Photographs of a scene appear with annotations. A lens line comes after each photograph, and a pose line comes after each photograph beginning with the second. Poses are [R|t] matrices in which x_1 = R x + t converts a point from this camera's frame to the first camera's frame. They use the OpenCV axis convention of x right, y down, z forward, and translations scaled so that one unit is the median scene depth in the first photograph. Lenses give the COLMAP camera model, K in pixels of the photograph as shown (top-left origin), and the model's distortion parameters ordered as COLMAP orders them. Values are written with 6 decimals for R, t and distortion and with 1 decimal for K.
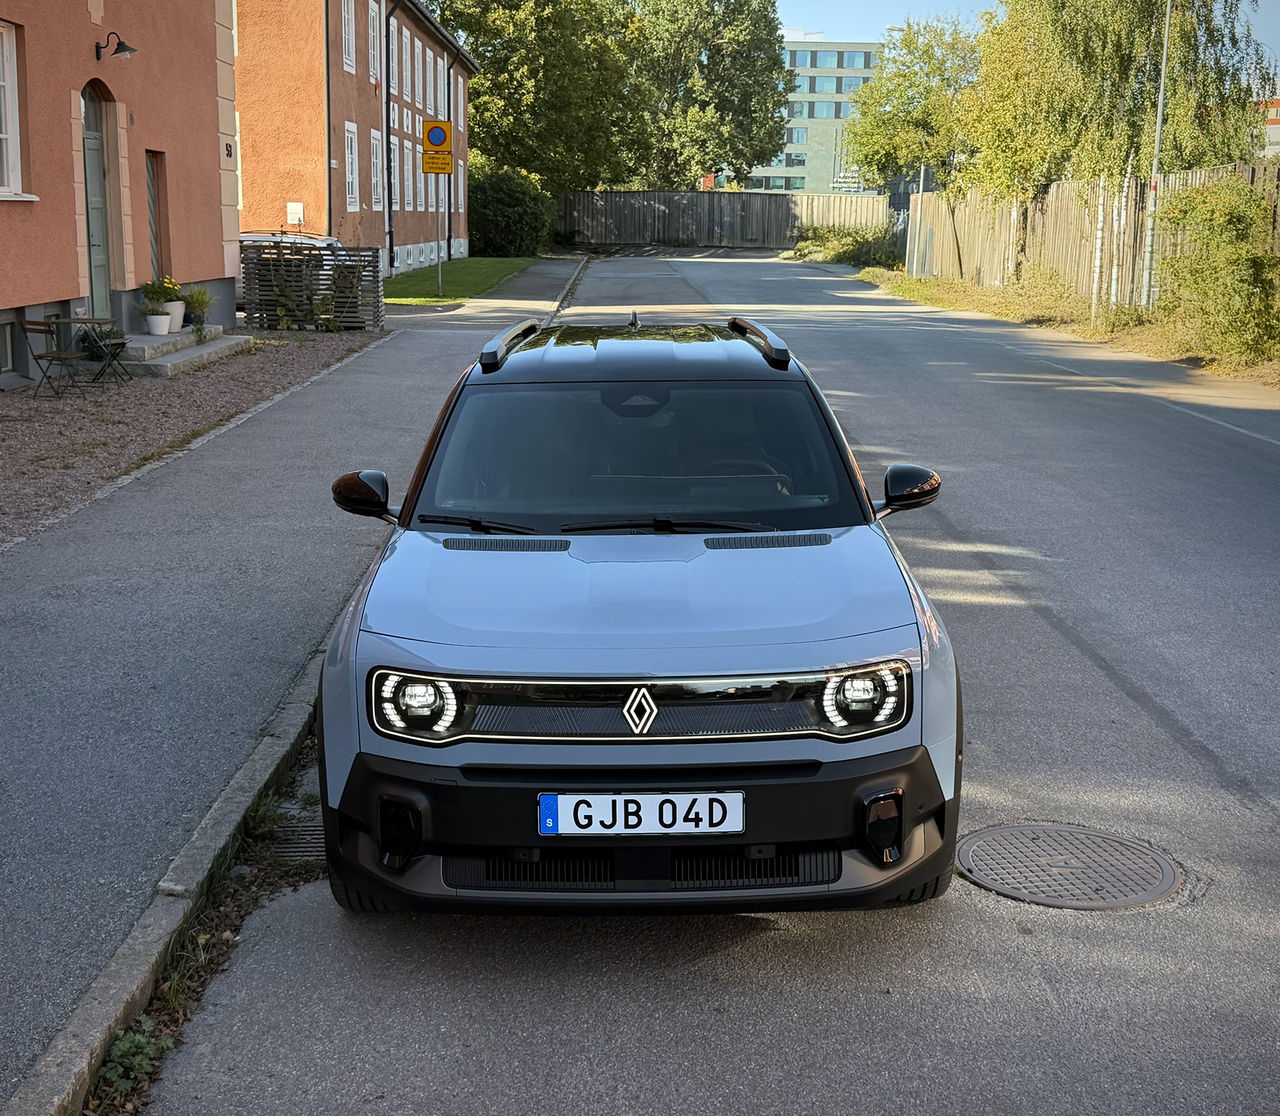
lens RADIAL K [[1635.0, 0, 666.8], [0, 1635.0, 548.5], [0, 0, 1]] dist [0.093920, 0.000000]
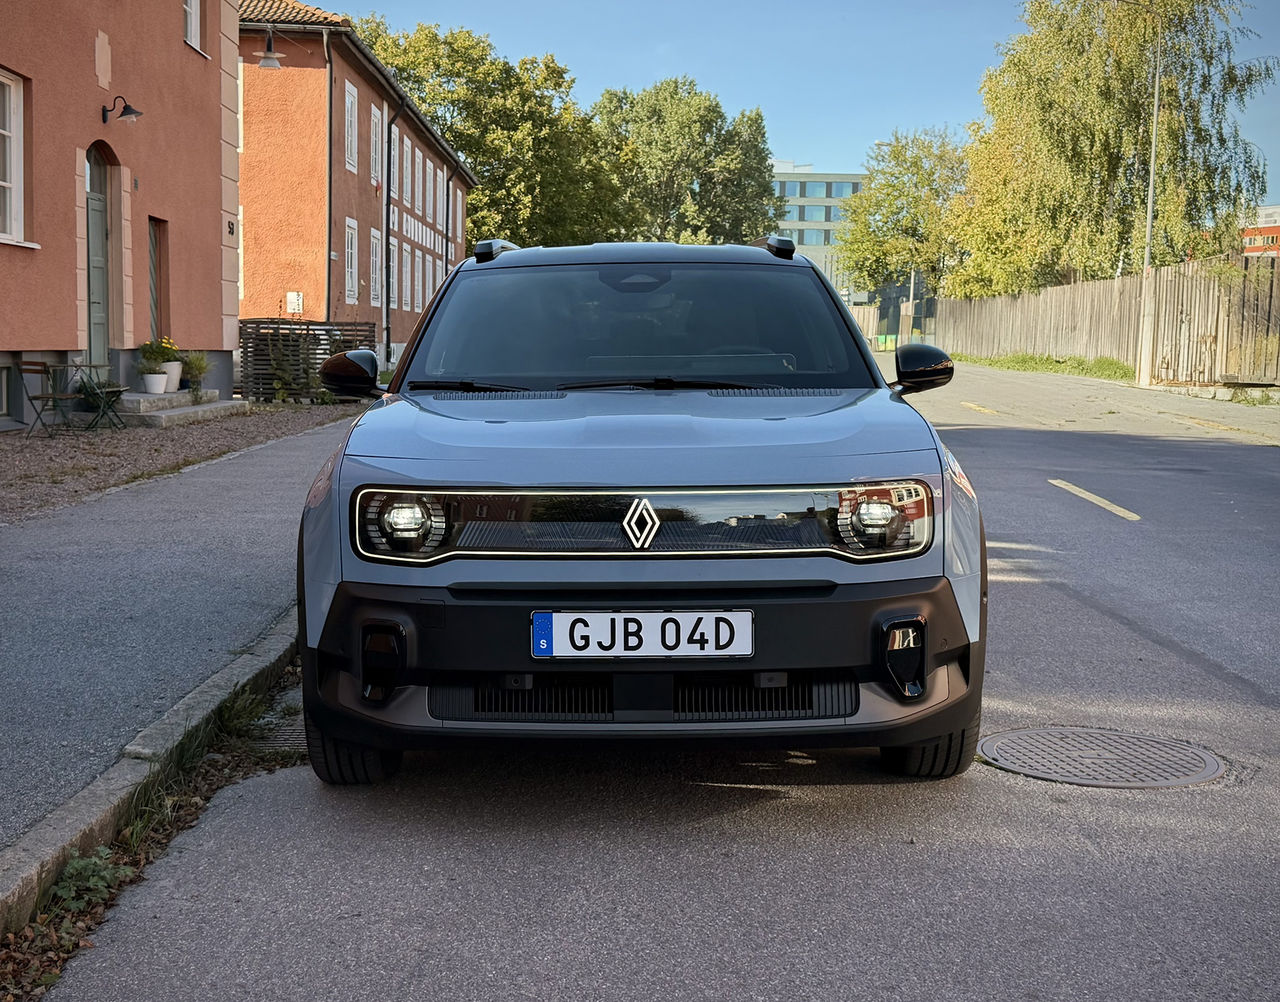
lens RADIAL K [[1636.9, 0, 628.0], [0, 1636.9, 499.8], [0, 0, 1]] dist [0.121083, 0.000000]
pose [[0.999814, 0.000793, -0.019264, -0.005155], [-0.002680, 0.995169, -0.098136, 0.155743], [0.019093, 0.098169, 0.994987, 0.060471]]
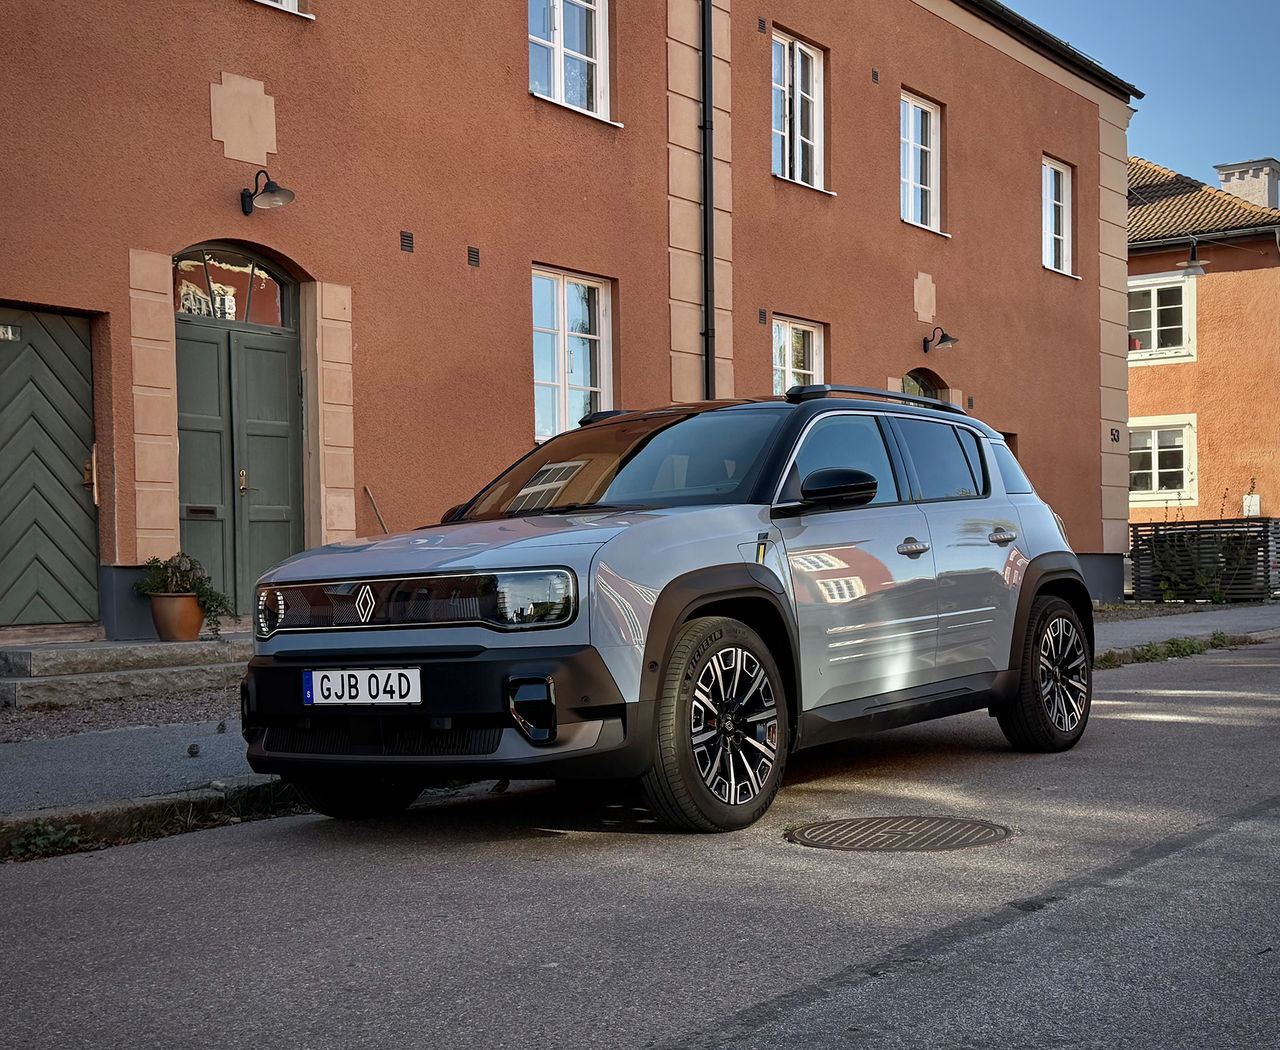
lens RADIAL K [[1664.0, 0, 678.8], [0, 1664.0, 559.6], [0, 0, 1]] dist [0.065918, 0.000000]
pose [[0.807861, -0.046210, -0.587558, 0.809213], [-0.069123, 0.982612, -0.172321, 0.235201], [0.585305, 0.179826, 0.790620, 0.115786]]
